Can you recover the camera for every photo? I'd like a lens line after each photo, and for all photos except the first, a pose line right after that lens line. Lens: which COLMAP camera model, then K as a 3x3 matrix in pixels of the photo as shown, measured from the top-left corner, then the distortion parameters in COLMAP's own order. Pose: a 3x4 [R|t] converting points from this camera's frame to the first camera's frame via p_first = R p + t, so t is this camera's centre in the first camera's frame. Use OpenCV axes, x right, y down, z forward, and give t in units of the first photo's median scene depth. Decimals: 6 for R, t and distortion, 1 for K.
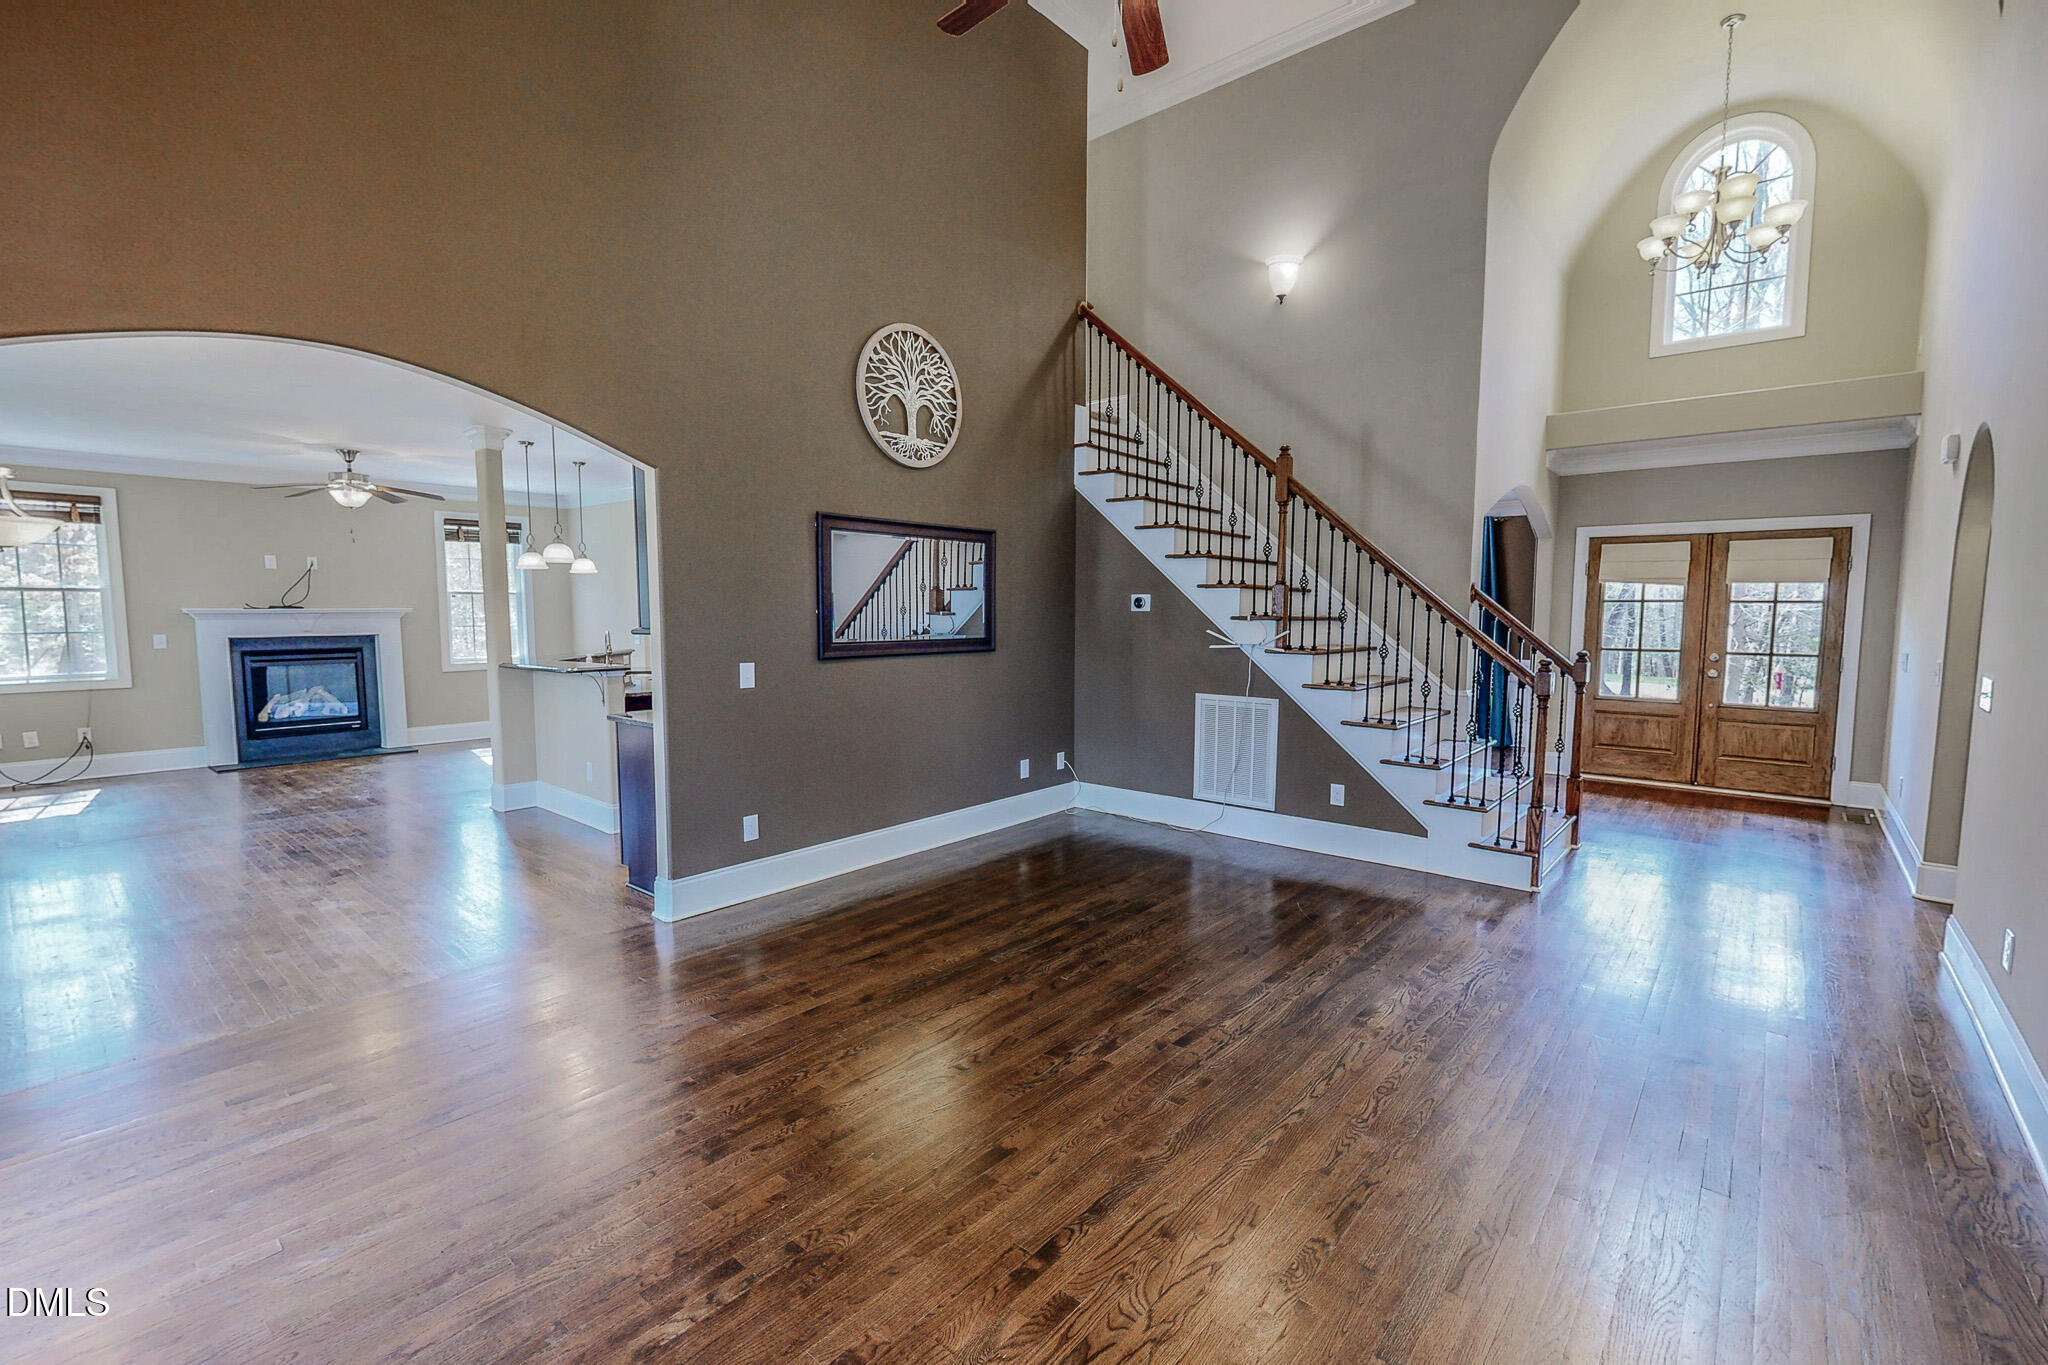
lens RADIAL K [[887.3, 0, 1022.6], [0, 887.3, 683.9], [0, 0, 1]] dist [-0.000496, 0.000081]
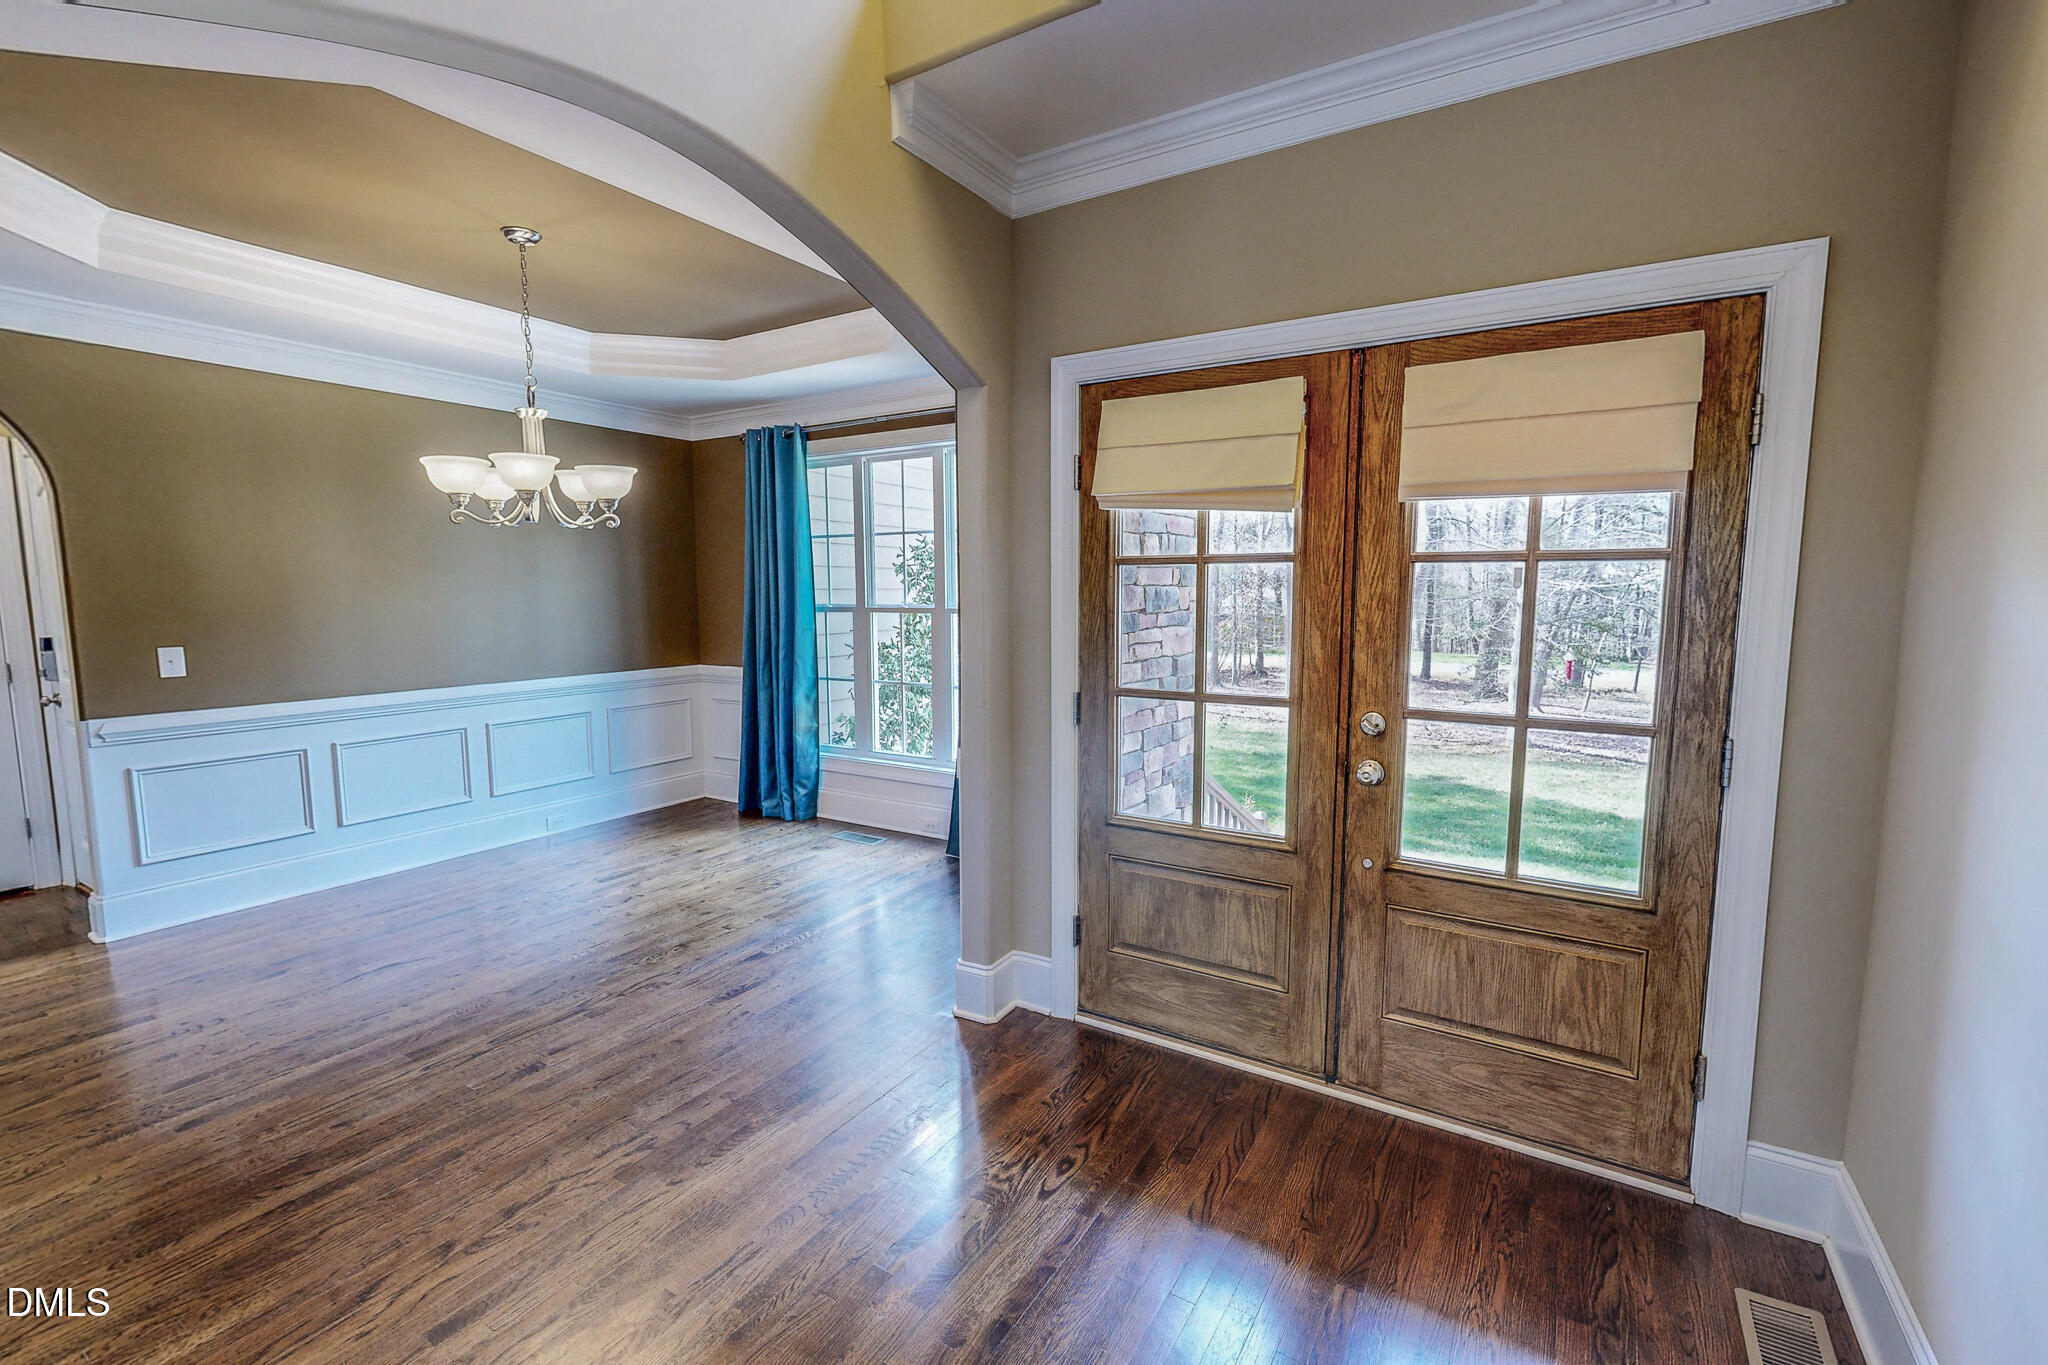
lens RADIAL K [[887.3, 0, 1023.4], [0, 887.3, 681.1], [0, 0, 1]] dist [-0.000496, 0.000081]
pose [[0.985268, -0.022272, 0.169564, 0.593669], [0.018662, 0.999565, 0.022854, -0.056729], [-0.169999, -0.019353, 0.985254, 0.692993]]
